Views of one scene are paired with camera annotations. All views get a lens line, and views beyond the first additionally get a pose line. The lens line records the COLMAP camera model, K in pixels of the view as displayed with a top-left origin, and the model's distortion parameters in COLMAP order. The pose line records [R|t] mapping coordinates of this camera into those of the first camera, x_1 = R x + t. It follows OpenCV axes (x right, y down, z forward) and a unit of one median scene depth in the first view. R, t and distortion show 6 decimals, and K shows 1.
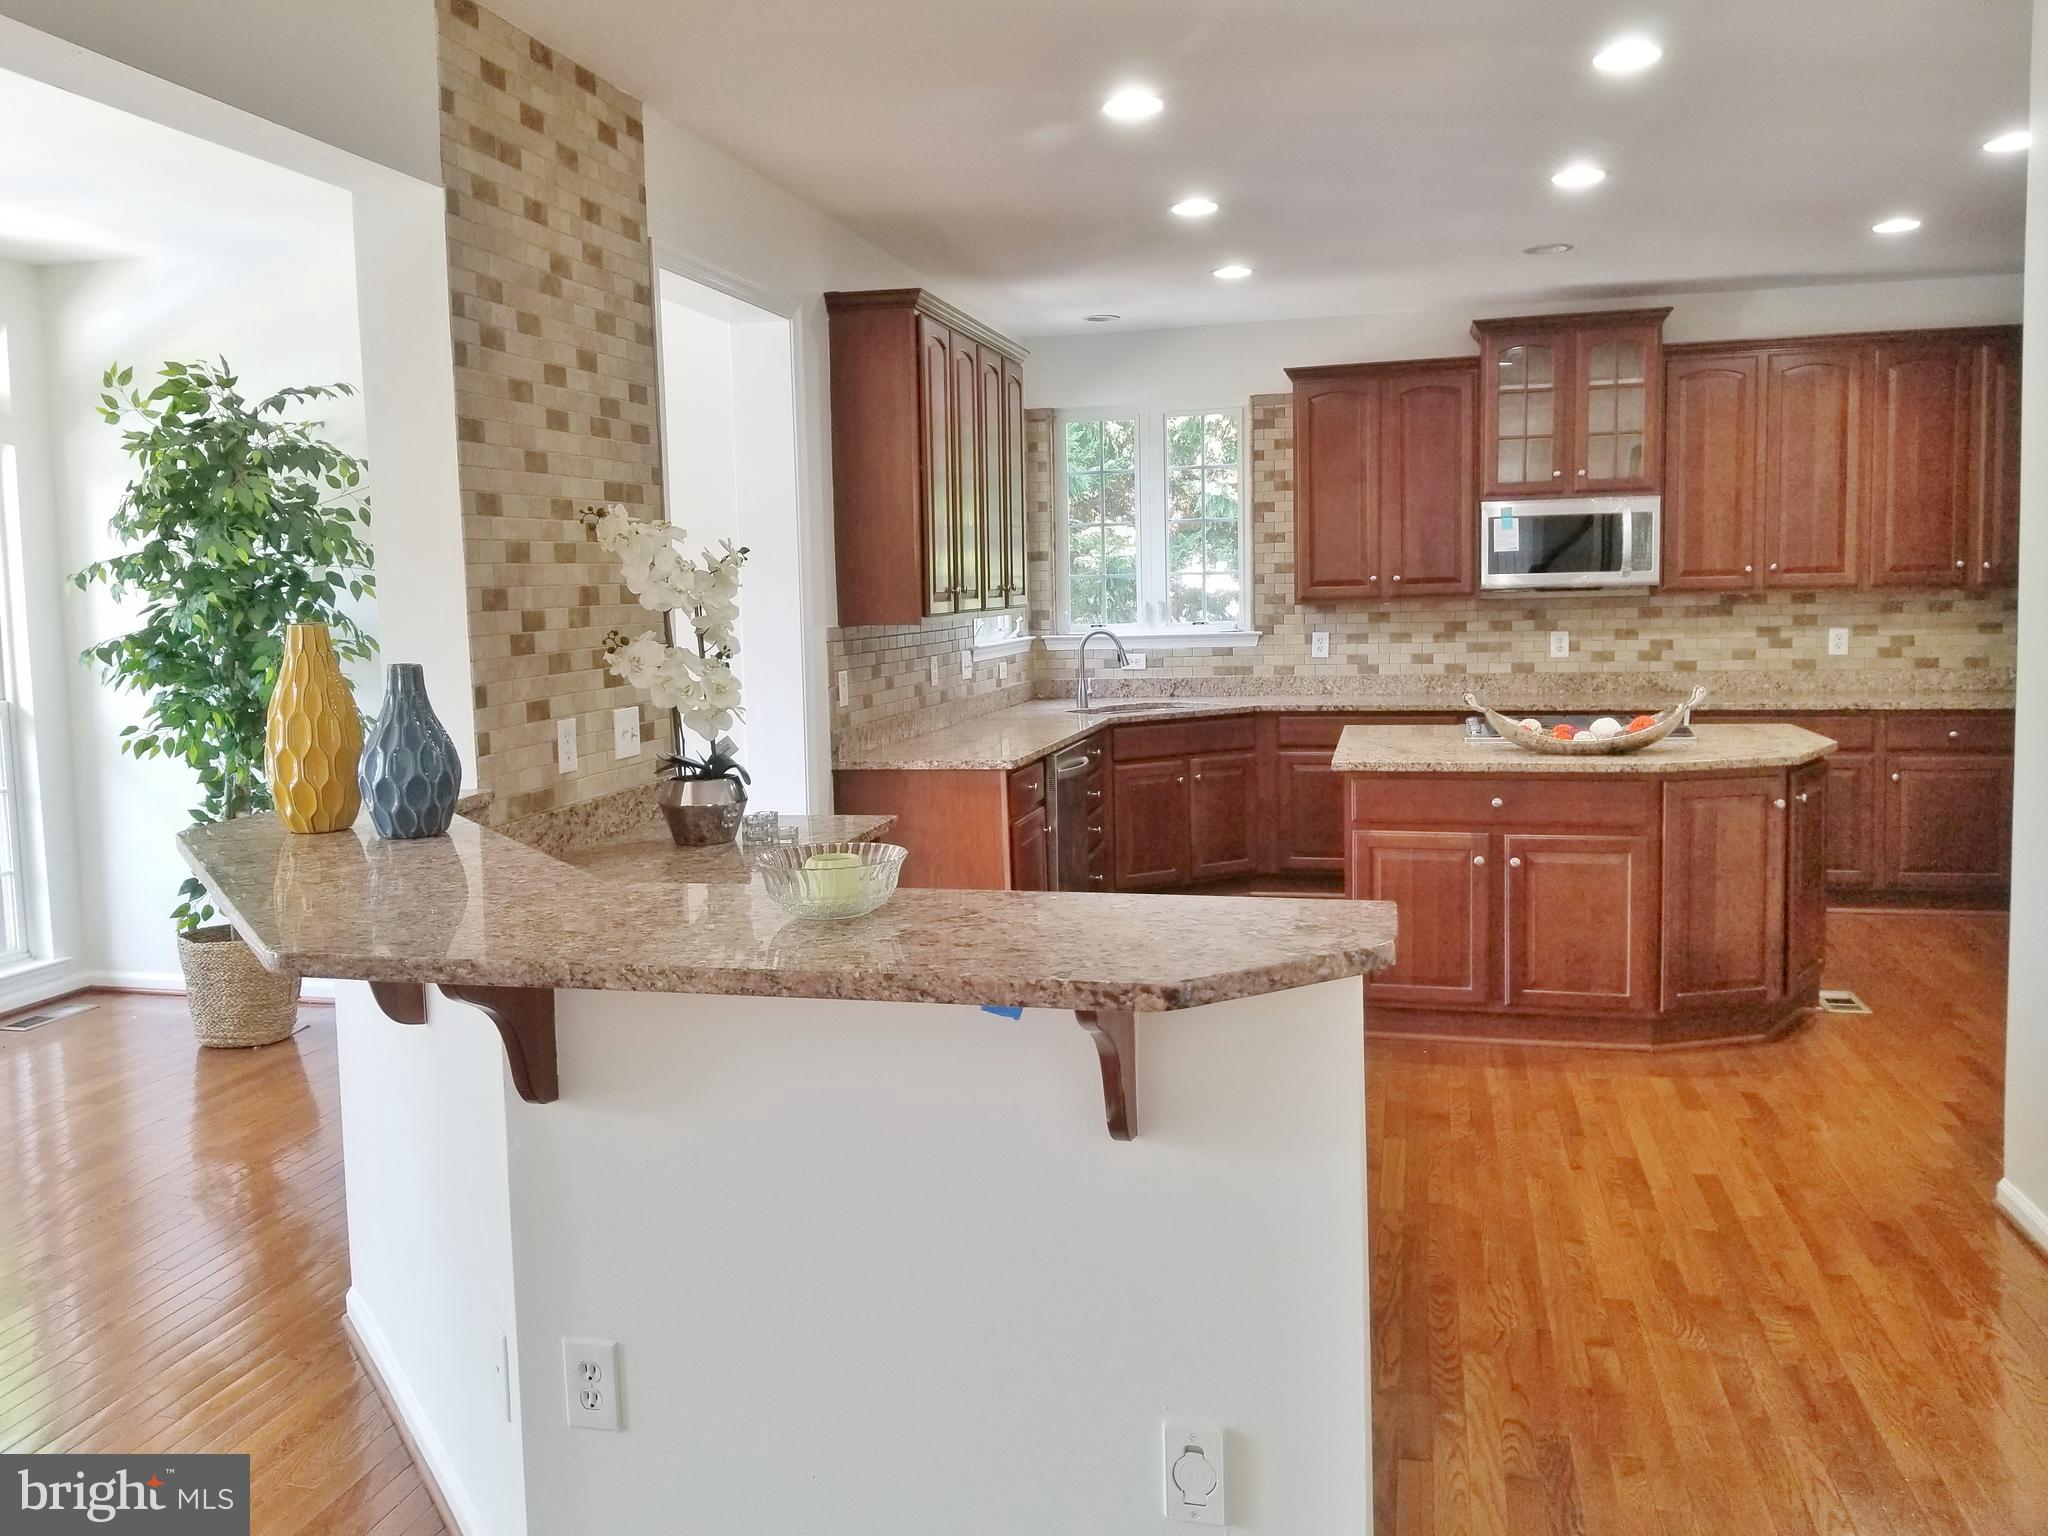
lens RADIAL K [[1601.3, 0, 1014.4], [0, 1601.3, 721.3], [0, 0, 1]] dist [0.076081, -0.130547]
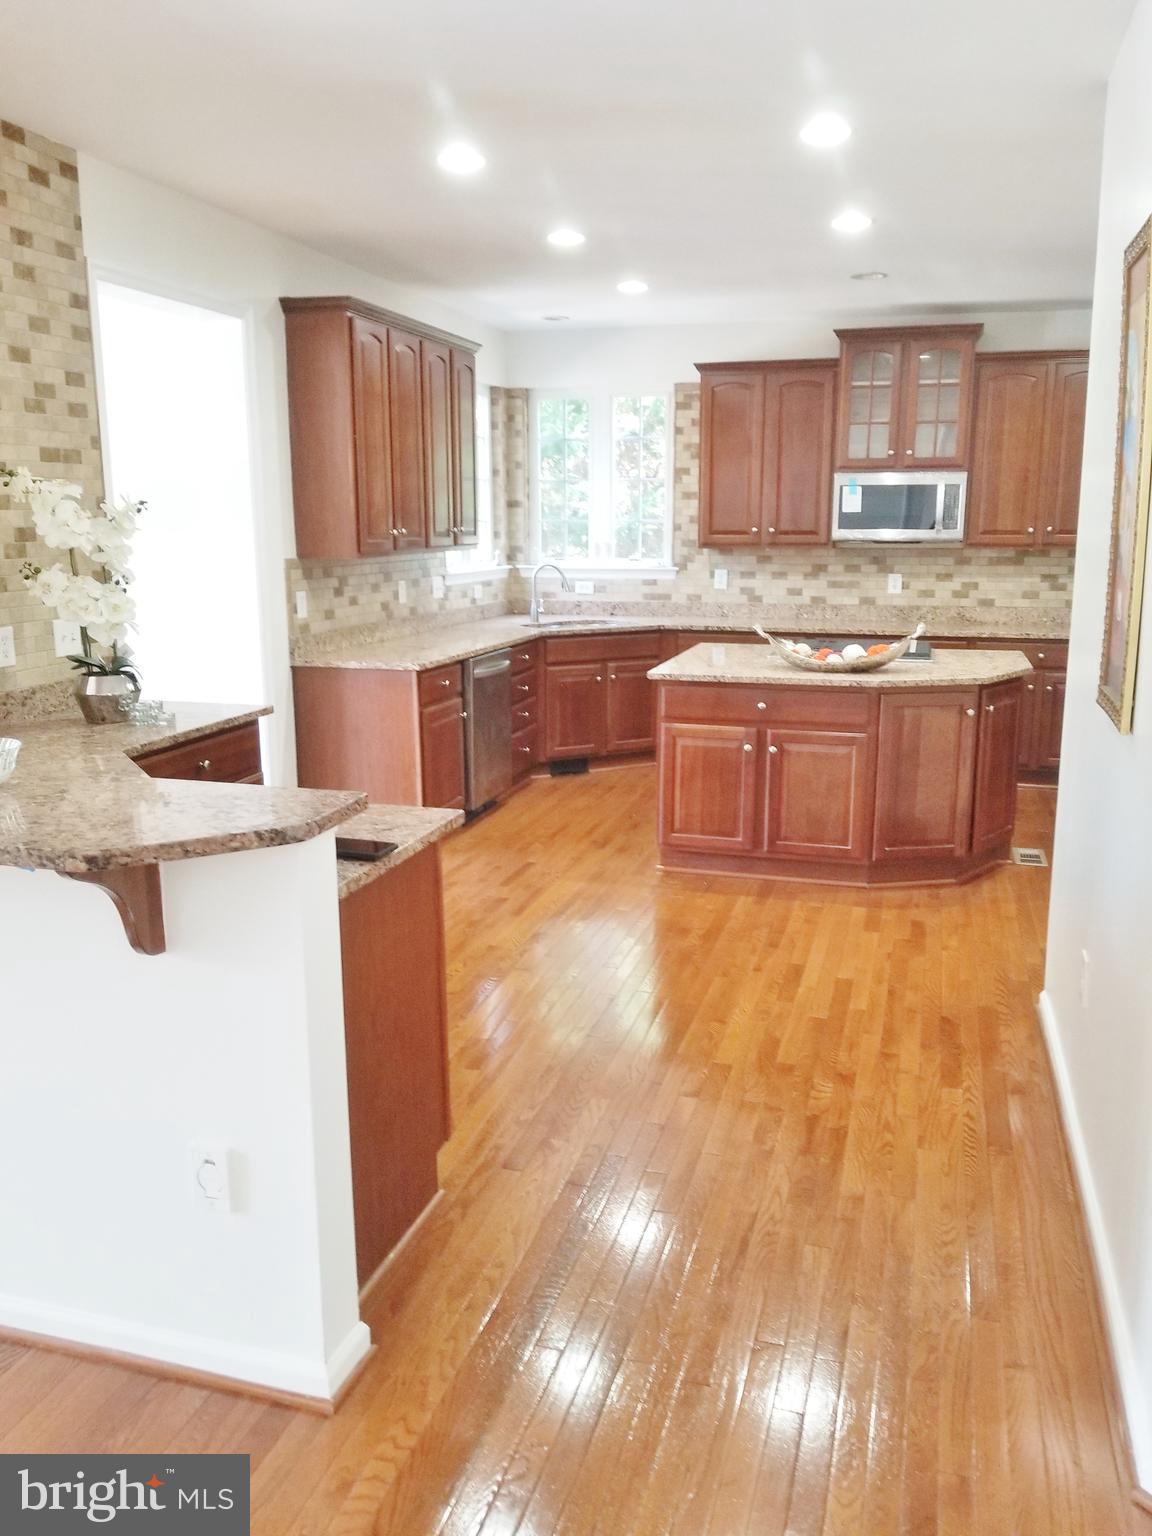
lens RADIAL K [[1201.0, 0, 611.9], [0, 1201.0, 763.0], [0, 0, 1]] dist [0.076081, -0.130547]
pose [[0.999504, 0.029707, -0.010430, 0.180892], [-0.028285, 0.992735, 0.116954, -0.016243], [0.013829, -0.116601, 0.993083, -0.012839]]
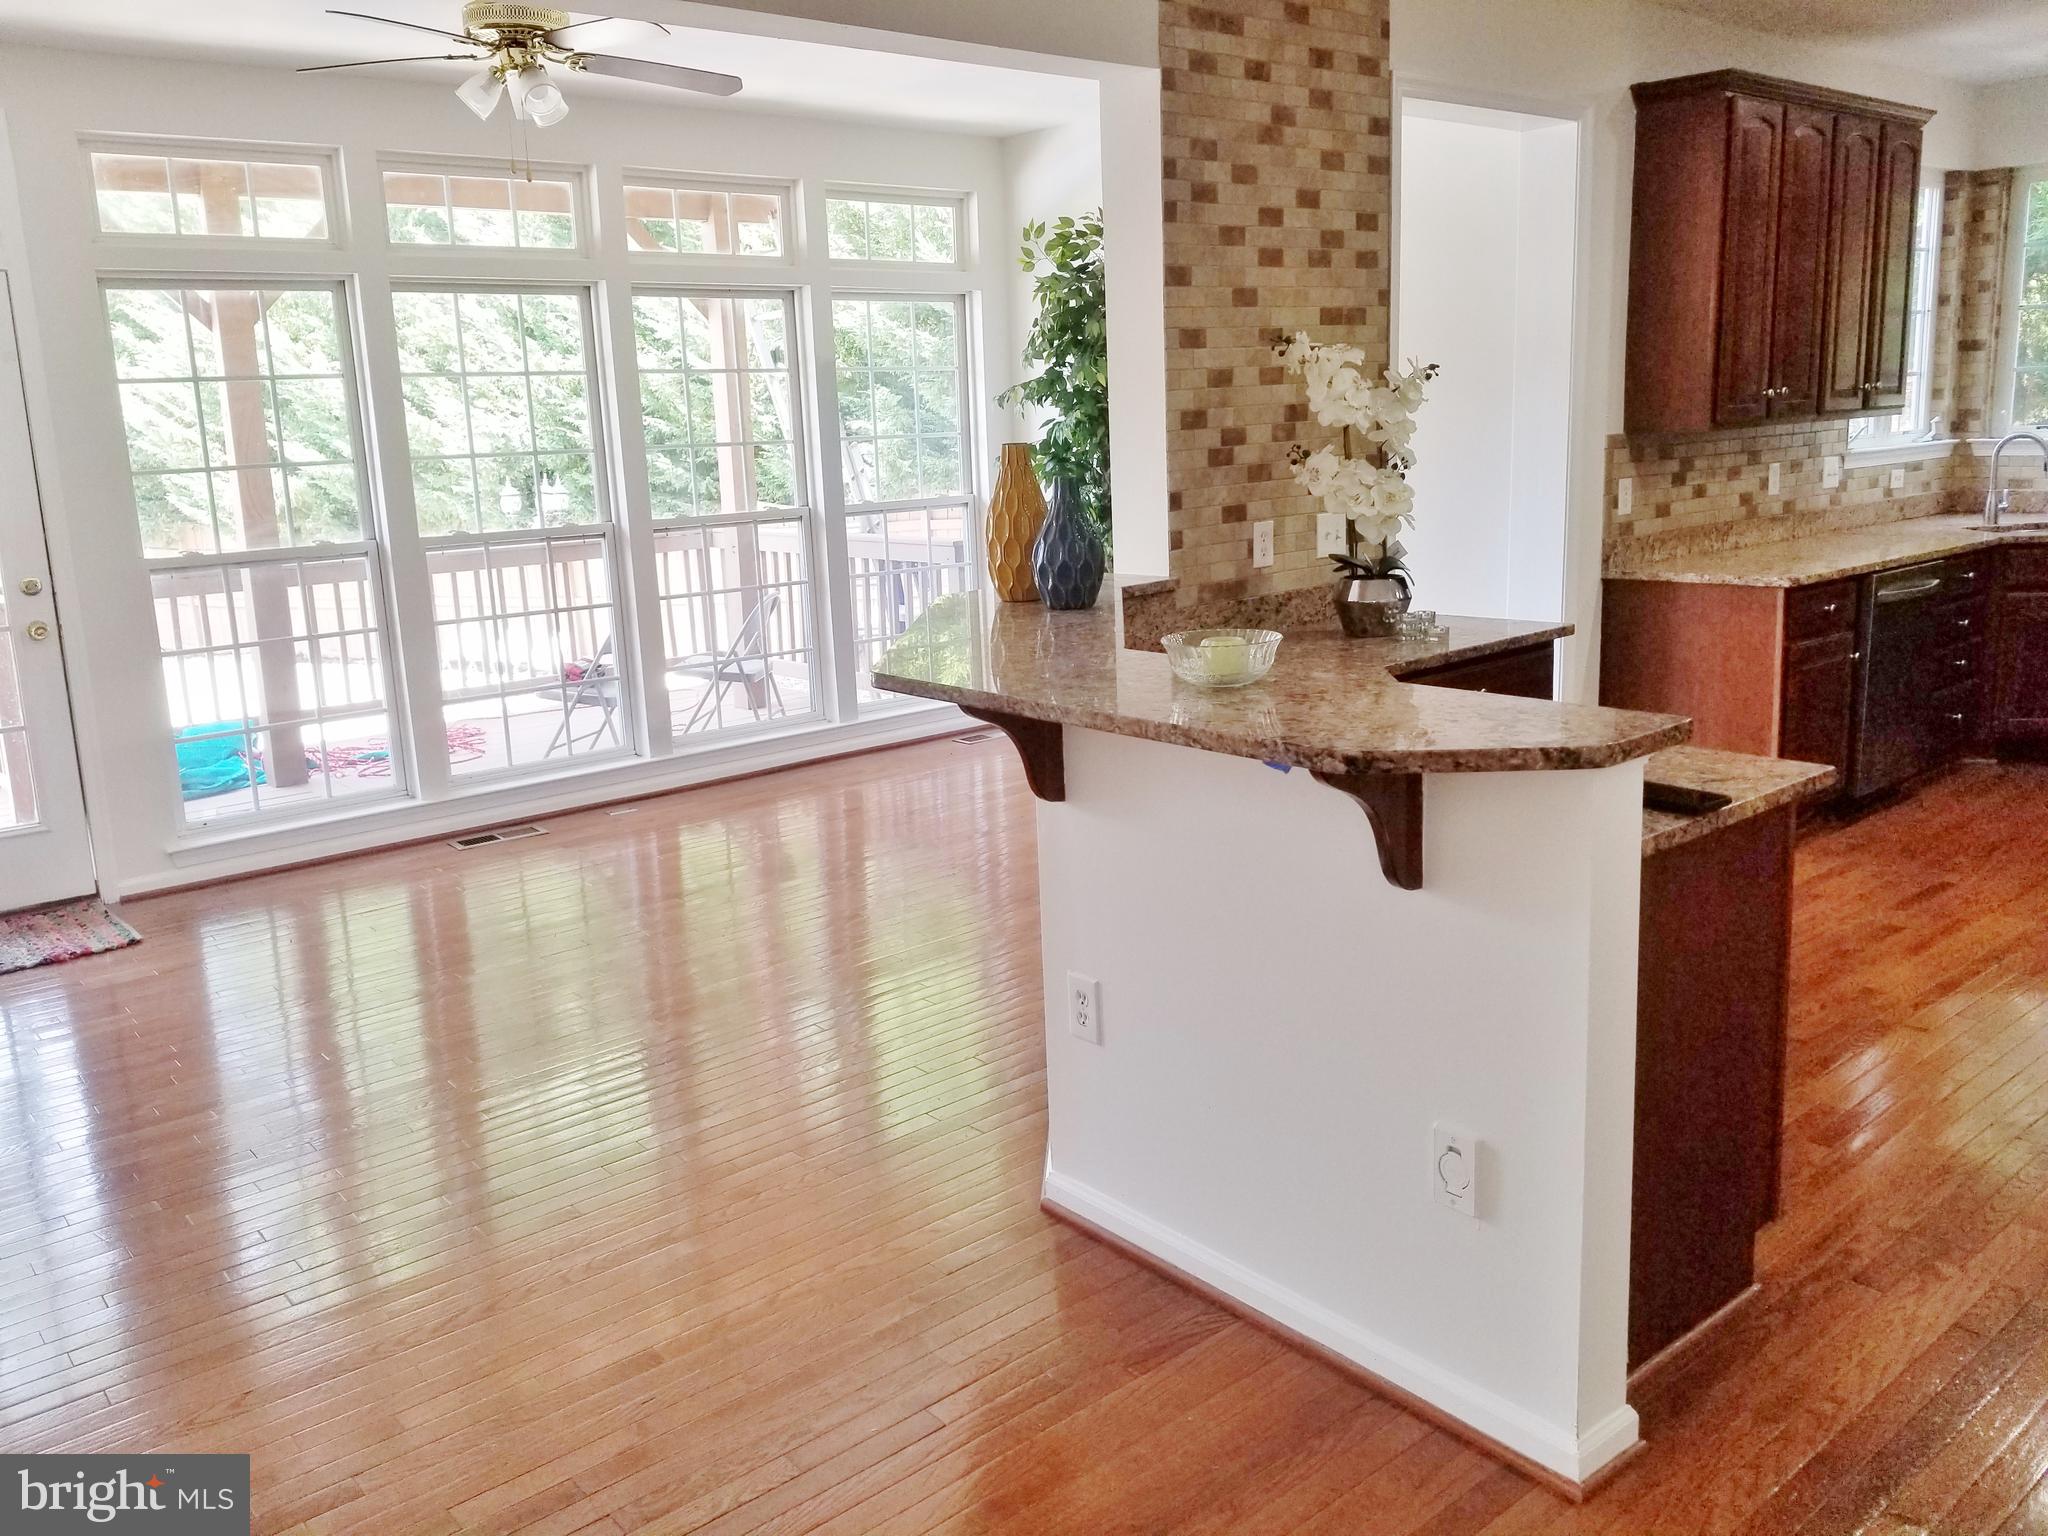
lens RADIAL K [[1601.3, 0, 1003.7], [0, 1601.3, 736.7], [0, 0, 1]] dist [0.076081, -0.130547]
pose [[0.809583, 0.108060, -0.576974, 0.191170], [-0.029702, 0.989192, 0.143586, -0.006208], [0.586254, -0.099108, 0.804042, -0.049739]]
